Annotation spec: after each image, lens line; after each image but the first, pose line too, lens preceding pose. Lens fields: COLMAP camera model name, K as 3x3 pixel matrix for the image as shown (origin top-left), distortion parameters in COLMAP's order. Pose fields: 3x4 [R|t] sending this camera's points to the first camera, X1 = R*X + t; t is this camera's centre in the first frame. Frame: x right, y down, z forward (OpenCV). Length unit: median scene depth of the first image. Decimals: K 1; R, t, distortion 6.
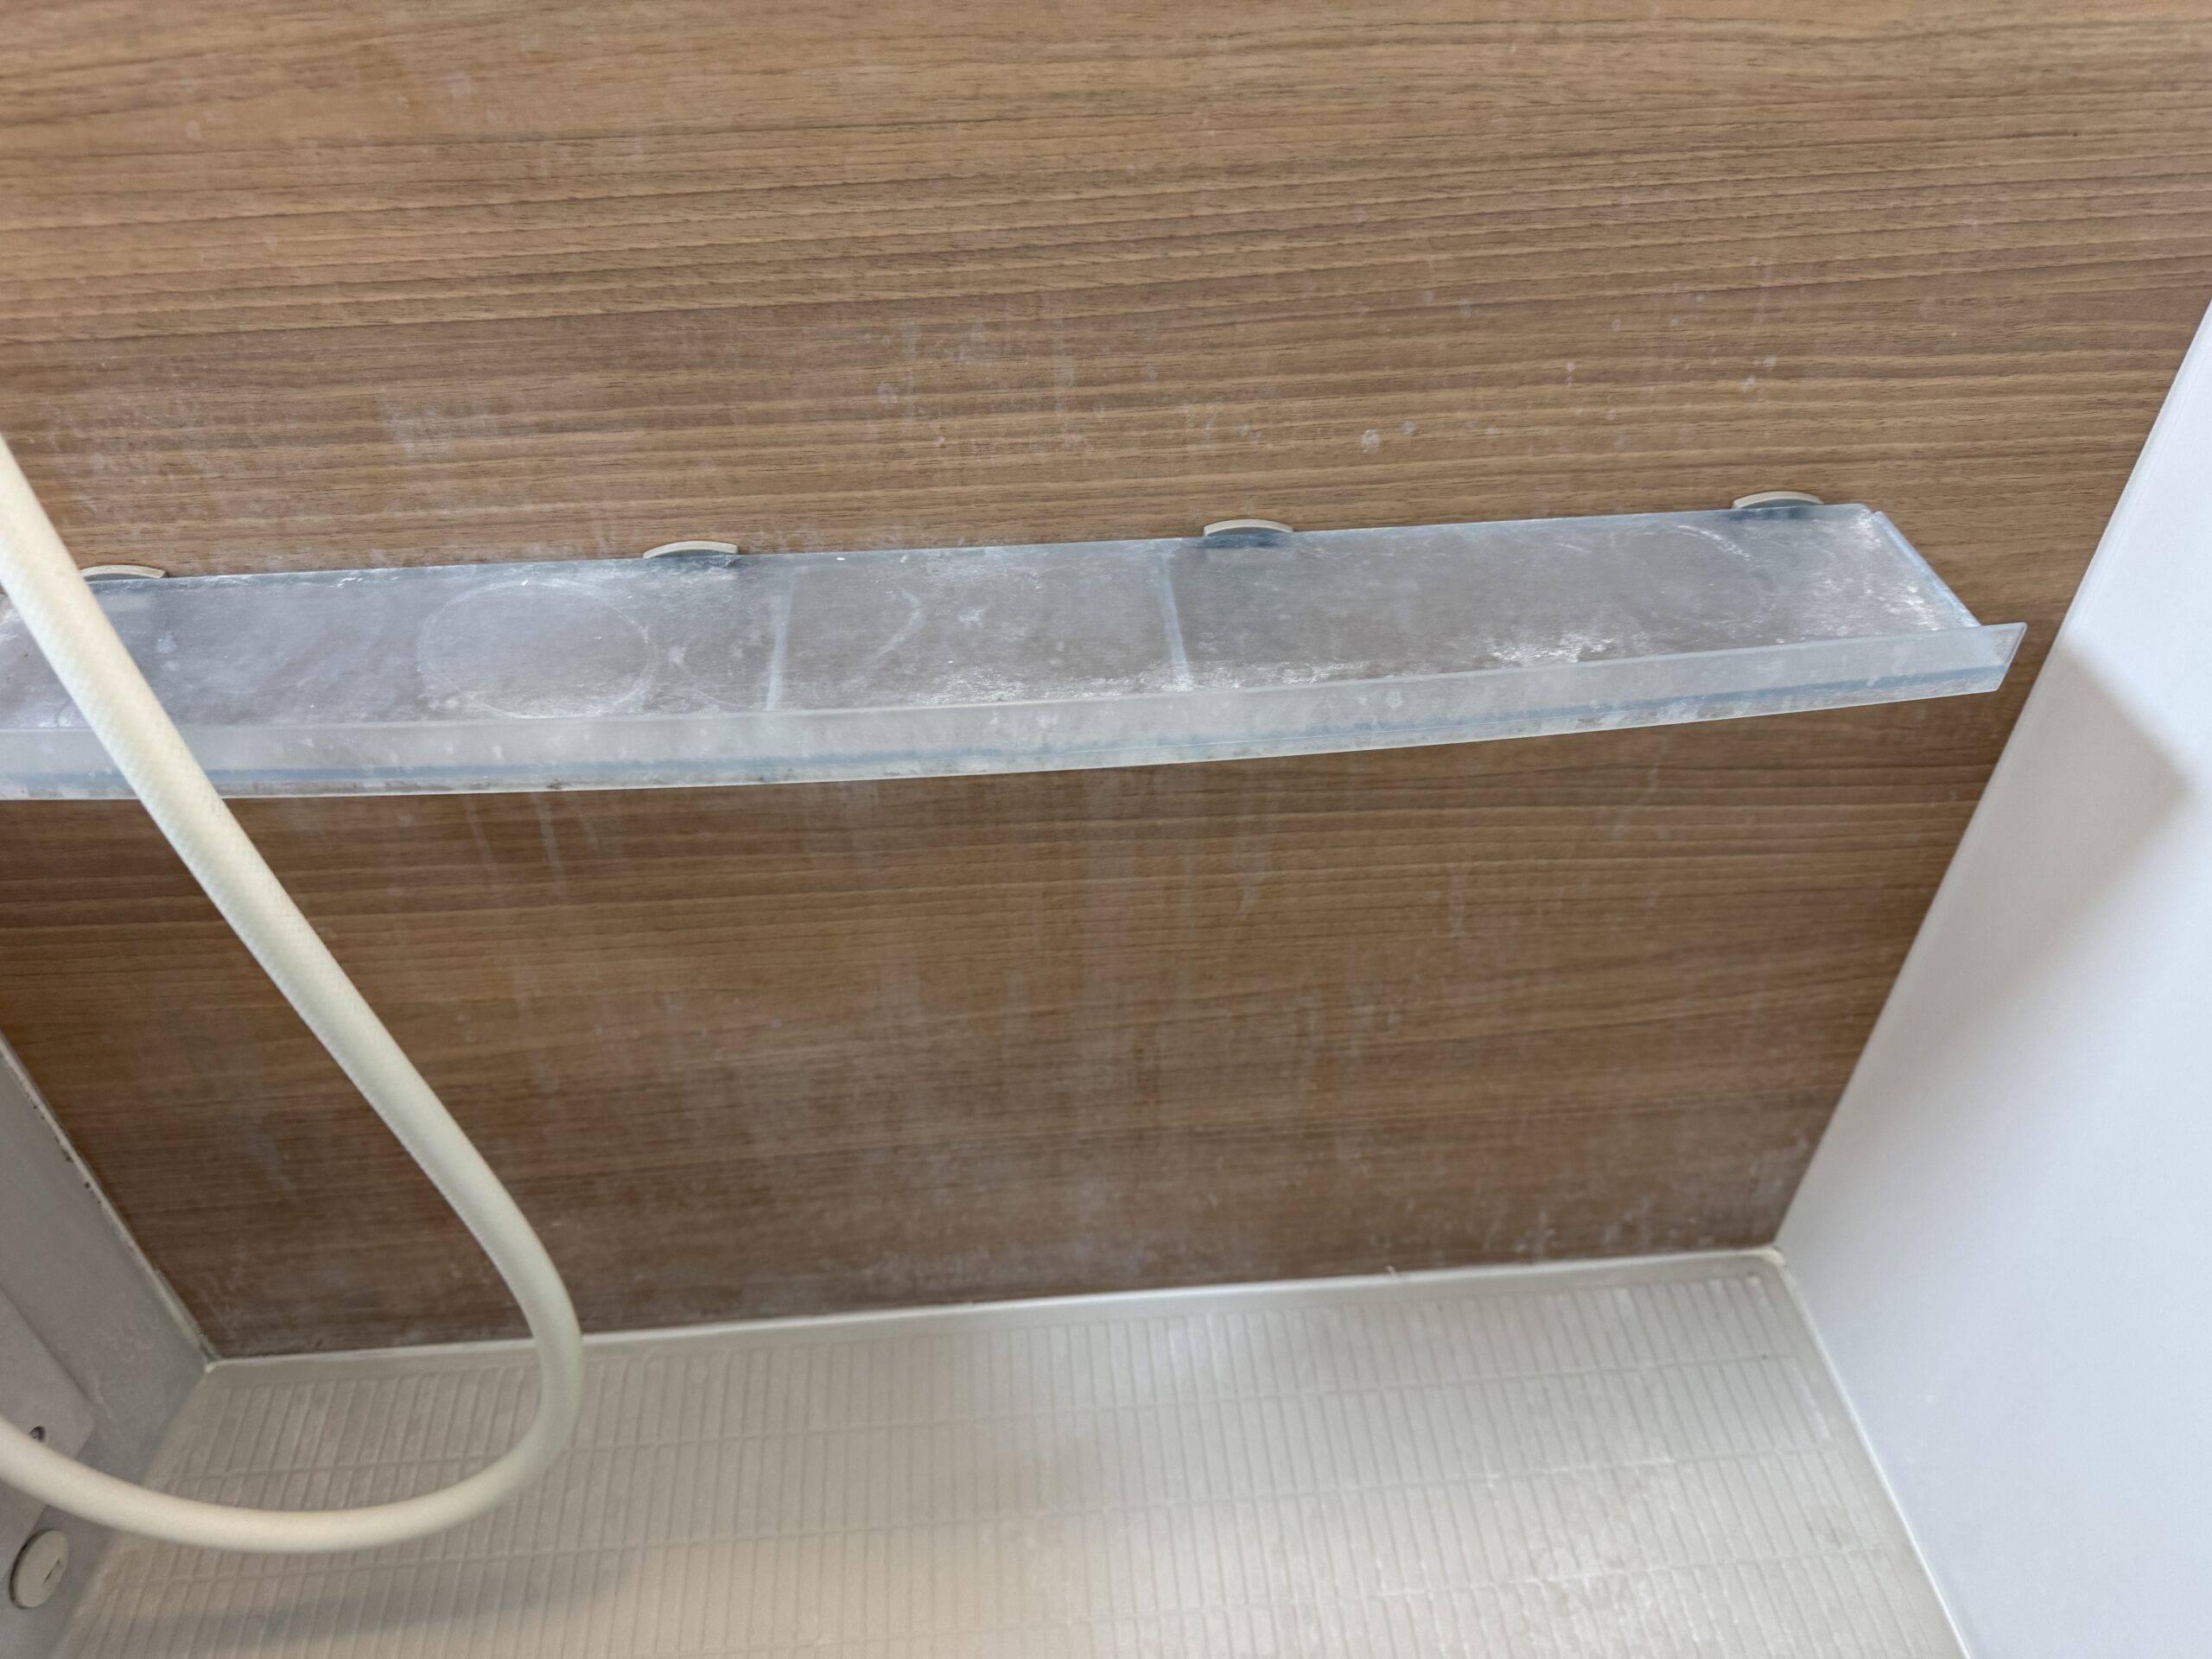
lens RADIAL K [[1634.8, 0, 1112.3], [0, 1634.8, 848.4], [0, 0, 1]] dist [0.028997, -0.061355]
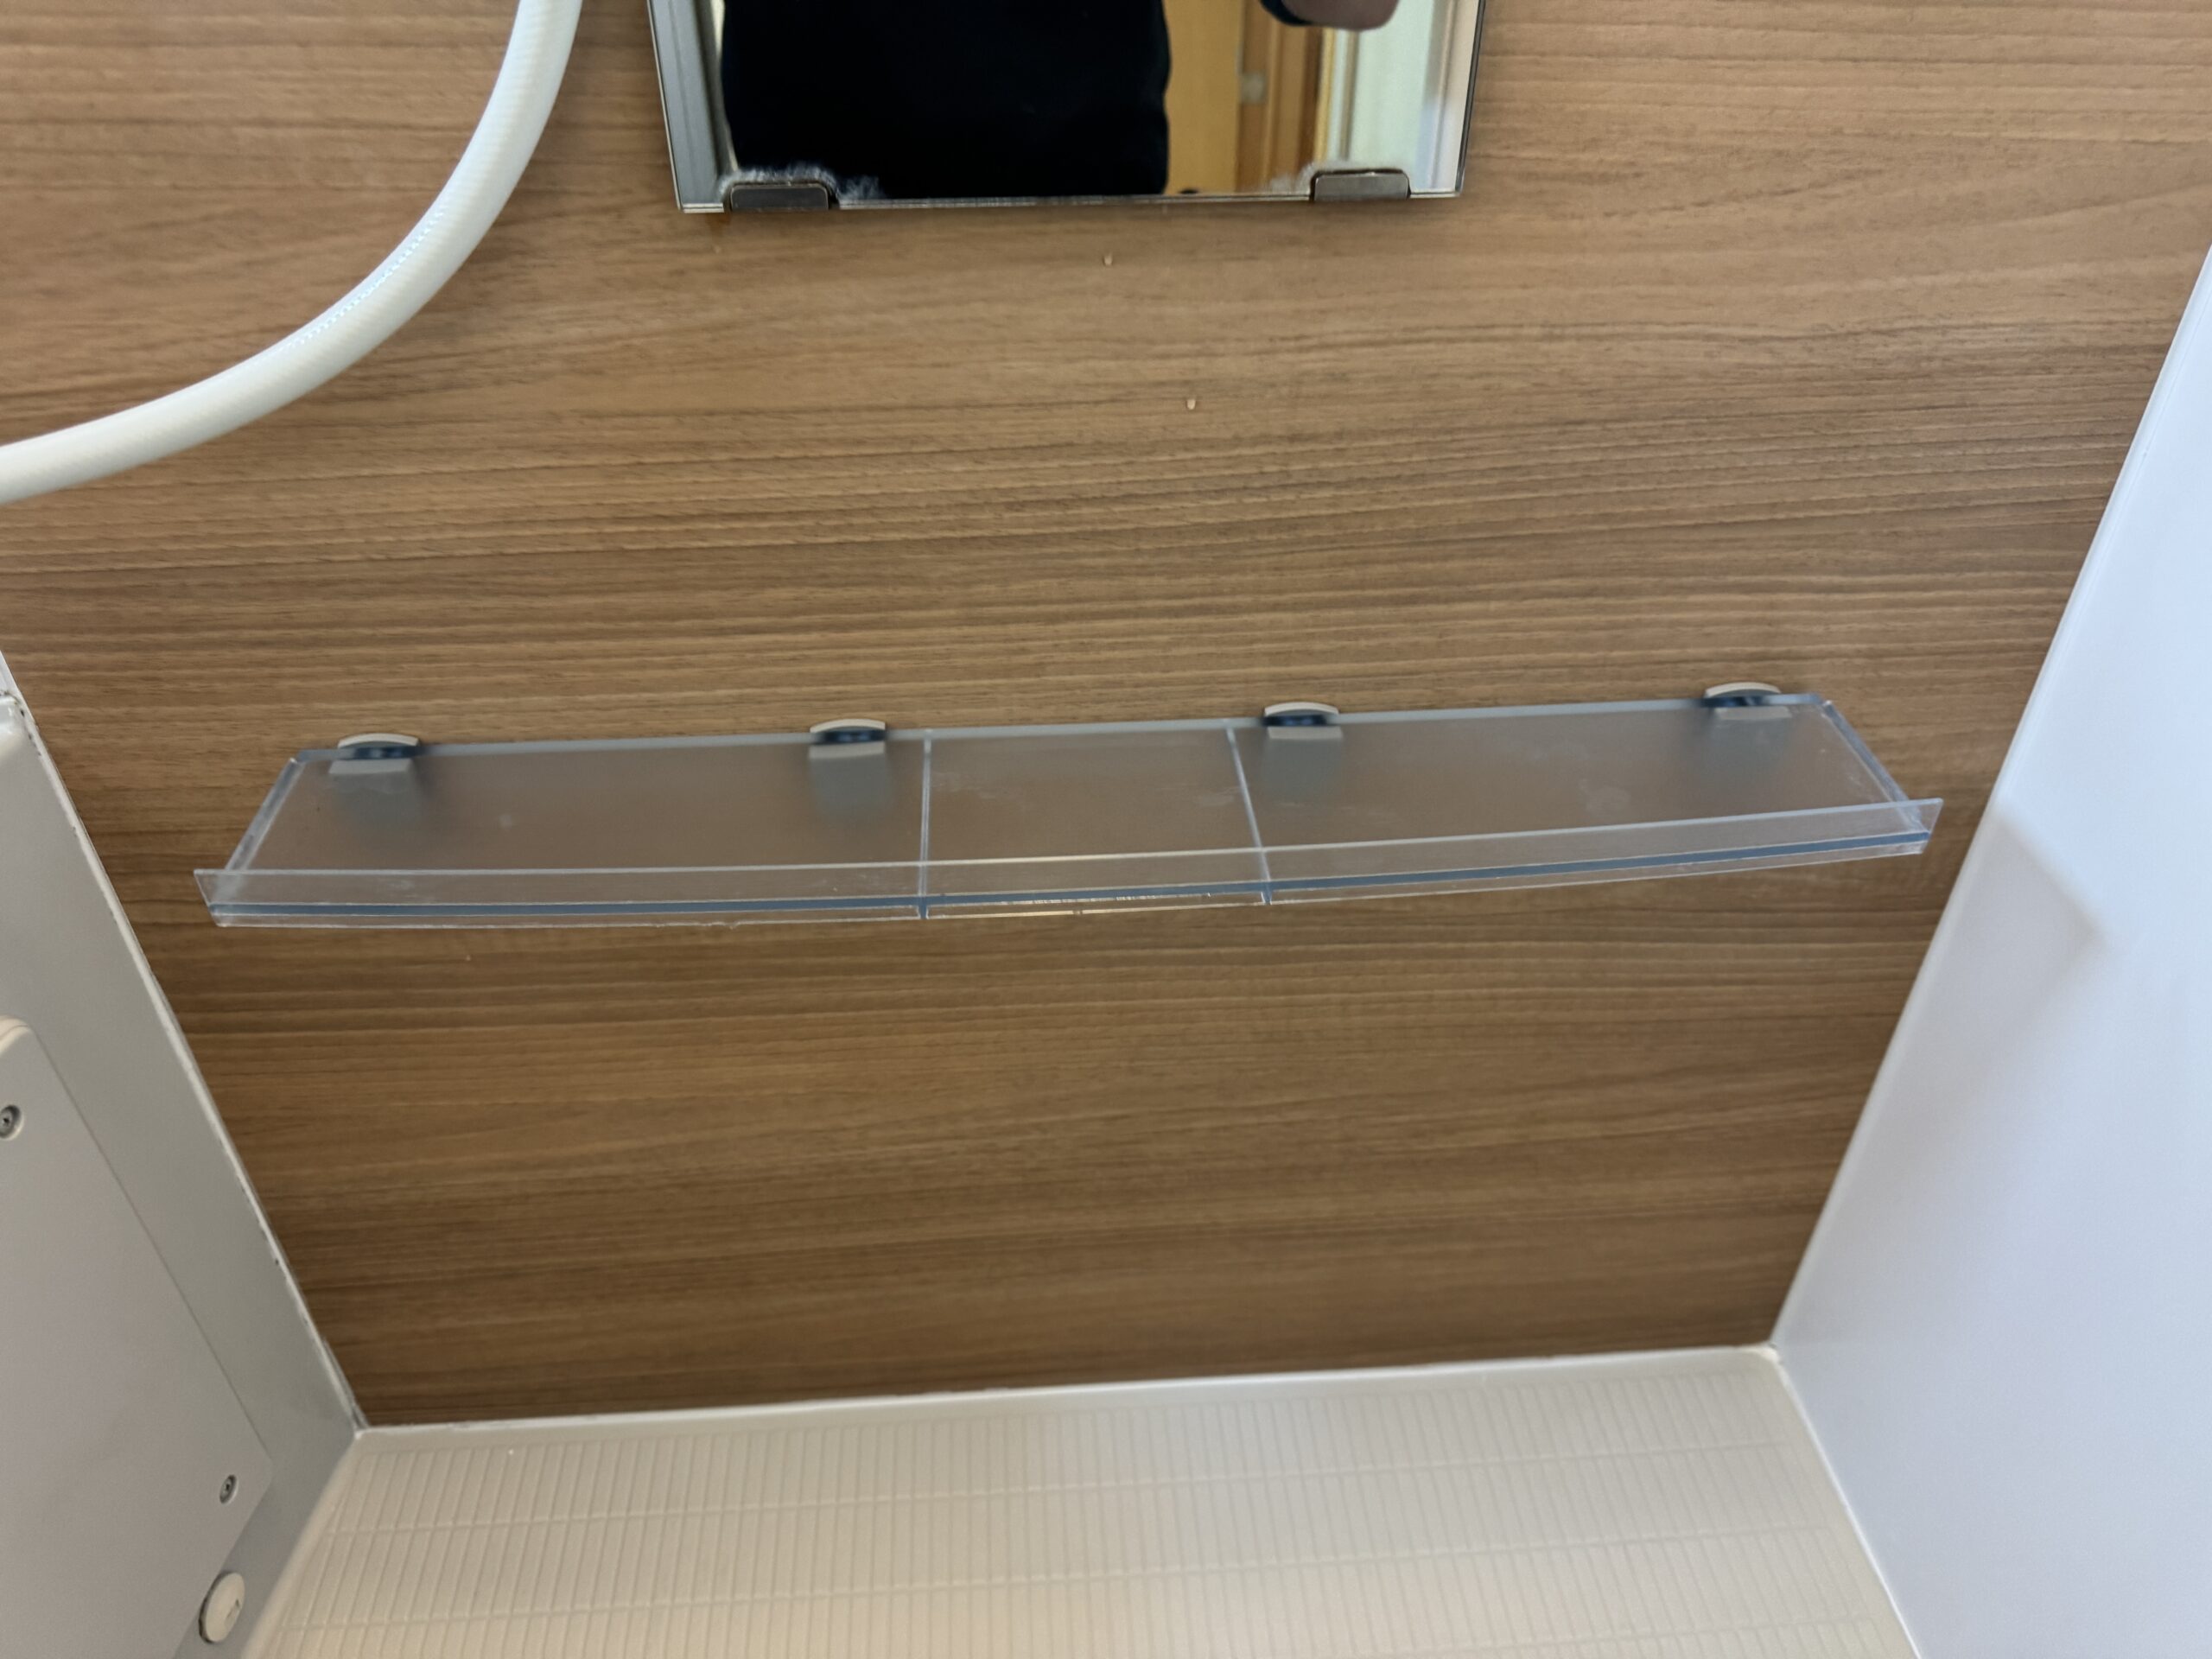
lens RADIAL K [[1634.8, 0, 1104.8], [0, 1634.8, 824.8], [0, 0, 1]] dist [0.028997, -0.061355]
pose [[0.999857, 0.009332, -0.014101, -0.048377], [-0.010571, 0.995842, -0.090479, 0.000094], [0.013198, 0.090615, 0.995799, -0.211777]]
